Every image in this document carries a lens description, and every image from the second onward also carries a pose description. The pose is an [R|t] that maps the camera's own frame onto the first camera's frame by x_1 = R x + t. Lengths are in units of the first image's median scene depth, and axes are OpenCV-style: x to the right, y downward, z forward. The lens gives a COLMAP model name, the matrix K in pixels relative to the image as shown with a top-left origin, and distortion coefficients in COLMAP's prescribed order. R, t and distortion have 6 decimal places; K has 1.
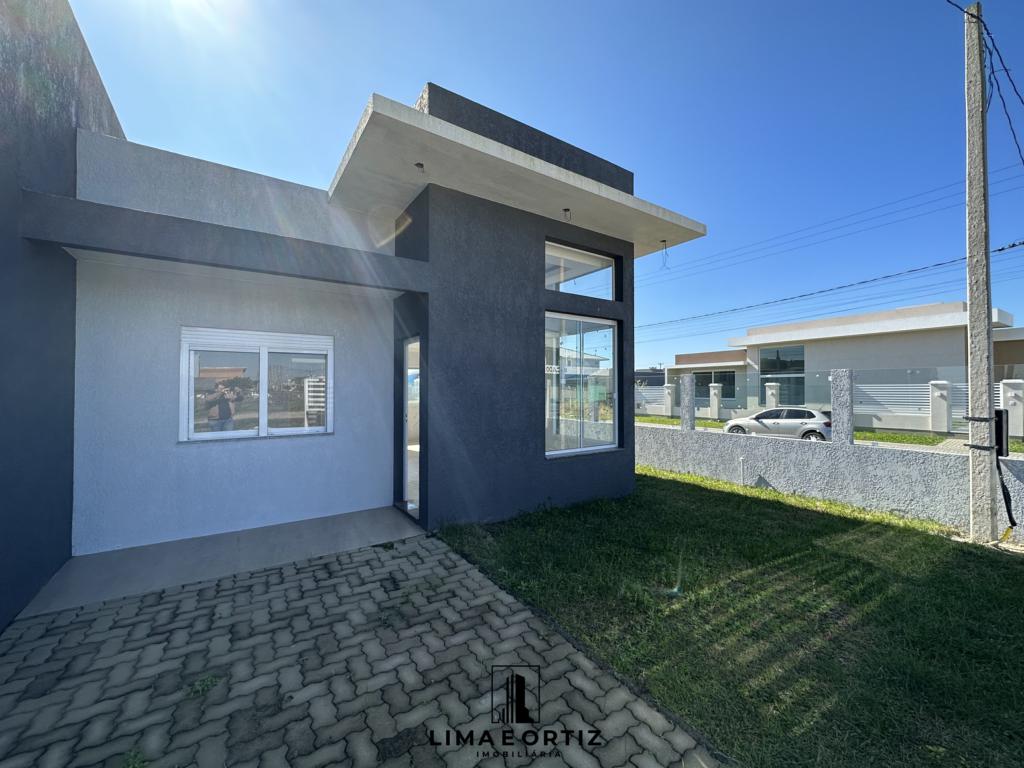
lens RADIAL K [[408.0, 0, 512.5], [0, 408.0, 382.7], [0, 0, 1]] dist [-0.002346, 0.000119]
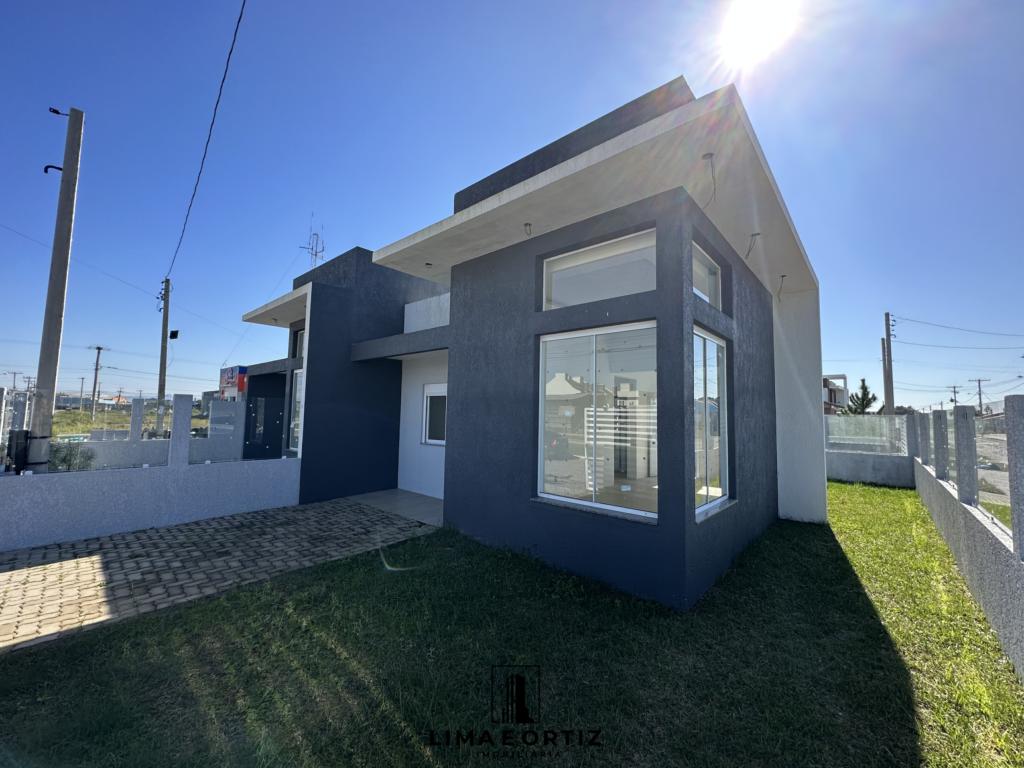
lens RADIAL K [[406.2, 0, 514.3], [0, 406.2, 382.3], [0, 0, 1]] dist [-0.001352, 0.000271]
pose [[0.254504, -0.067701, -0.964699, 0.954095], [-0.004684, 0.997449, -0.071236, -0.006962], [0.967060, 0.022649, 0.253538, 0.730896]]
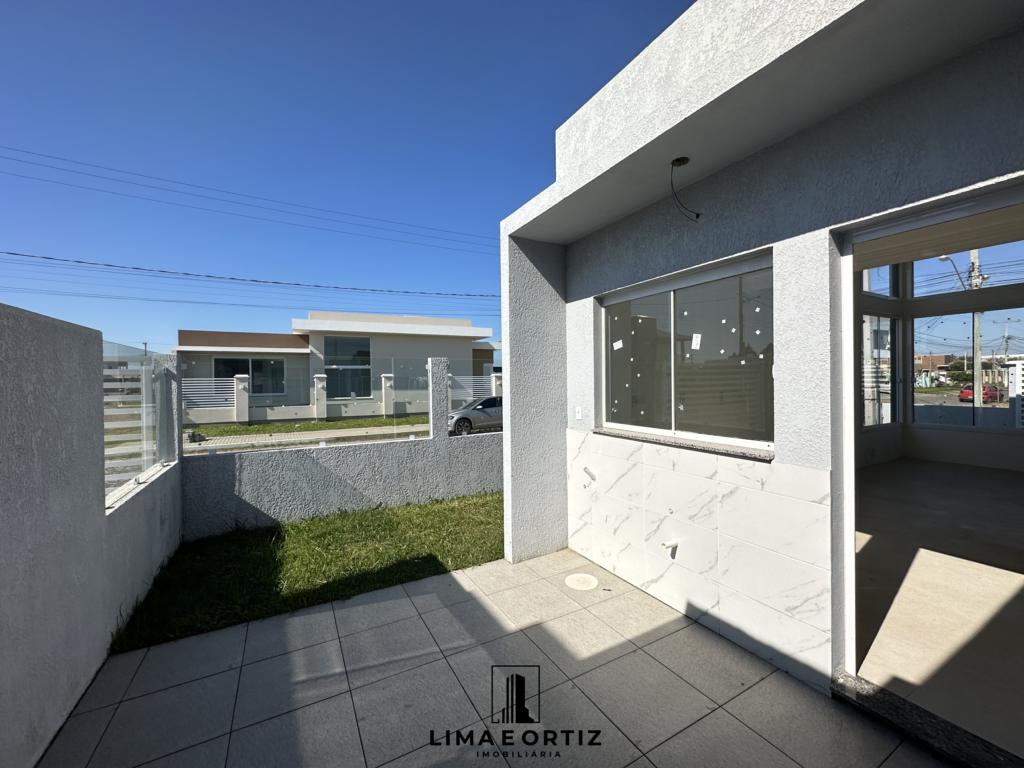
lens RADIAL K [[408.0, 0, 512.5], [0, 408.0, 382.7], [0, 0, 1]] dist [-0.002346, 0.000119]
pose [[0.081190, -0.007427, 0.996671, -1.136572], [-0.004874, 0.999957, 0.007849, 0.045356], [-0.996687, -0.005495, 0.081151, 2.406467]]
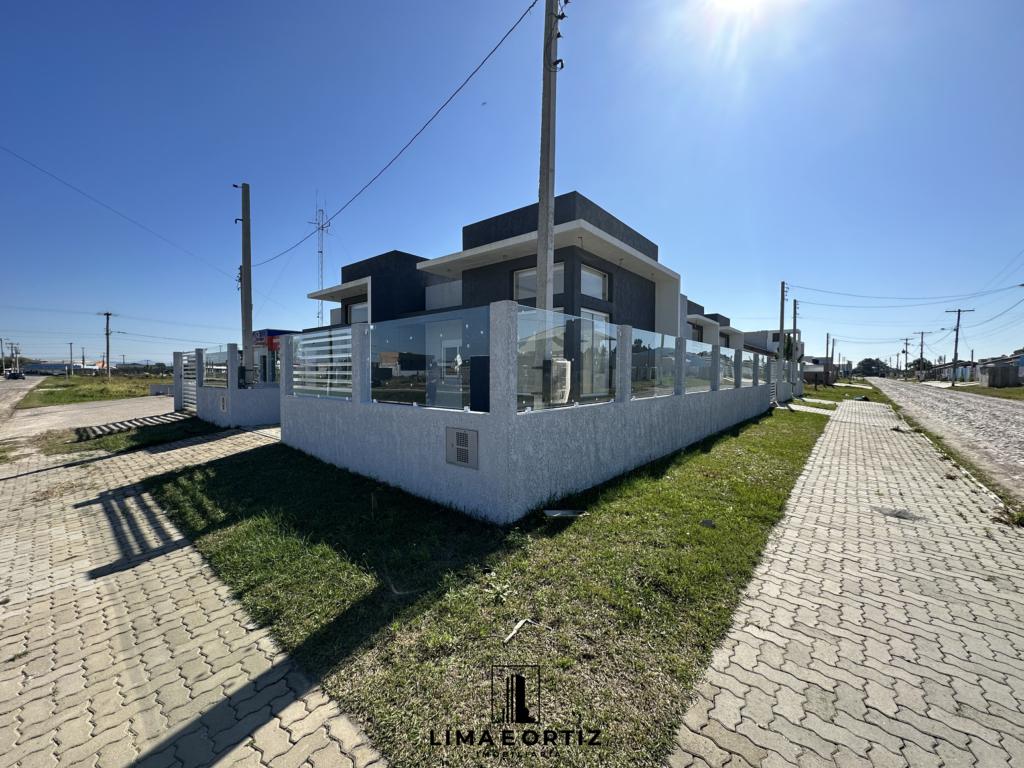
lens RADIAL K [[408.0, 0, 512.5], [0, 408.0, 382.7], [0, 0, 1]] dist [-0.002346, 0.000119]
pose [[0.283933, 0.025385, -0.958508, 1.808736], [0.012393, 0.999469, 0.030141, 0.073762], [0.958764, -0.020437, 0.283468, 0.504536]]
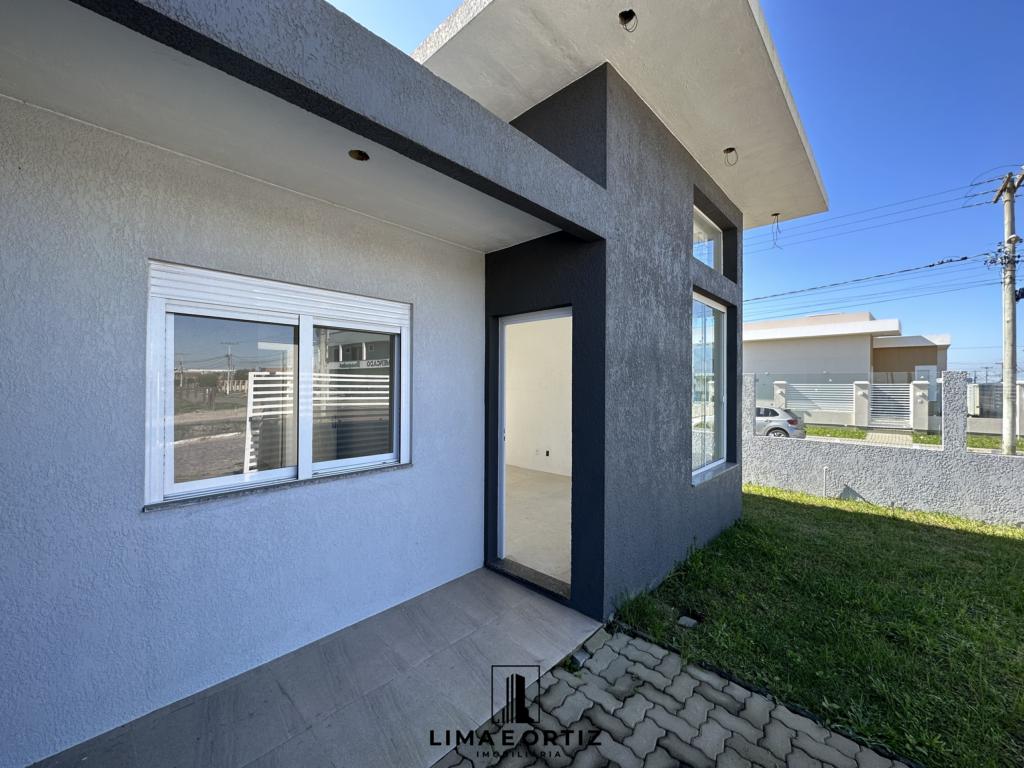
lens RADIAL K [[408.0, 0, 512.5], [0, 408.0, 382.7], [0, 0, 1]] dist [-0.002346, 0.000119]
pose [[0.974586, 0.007864, 0.223876, -0.403712], [-0.010432, 0.999893, 0.010289, -0.005252], [-0.223771, -0.012363, 0.974563, 0.354373]]
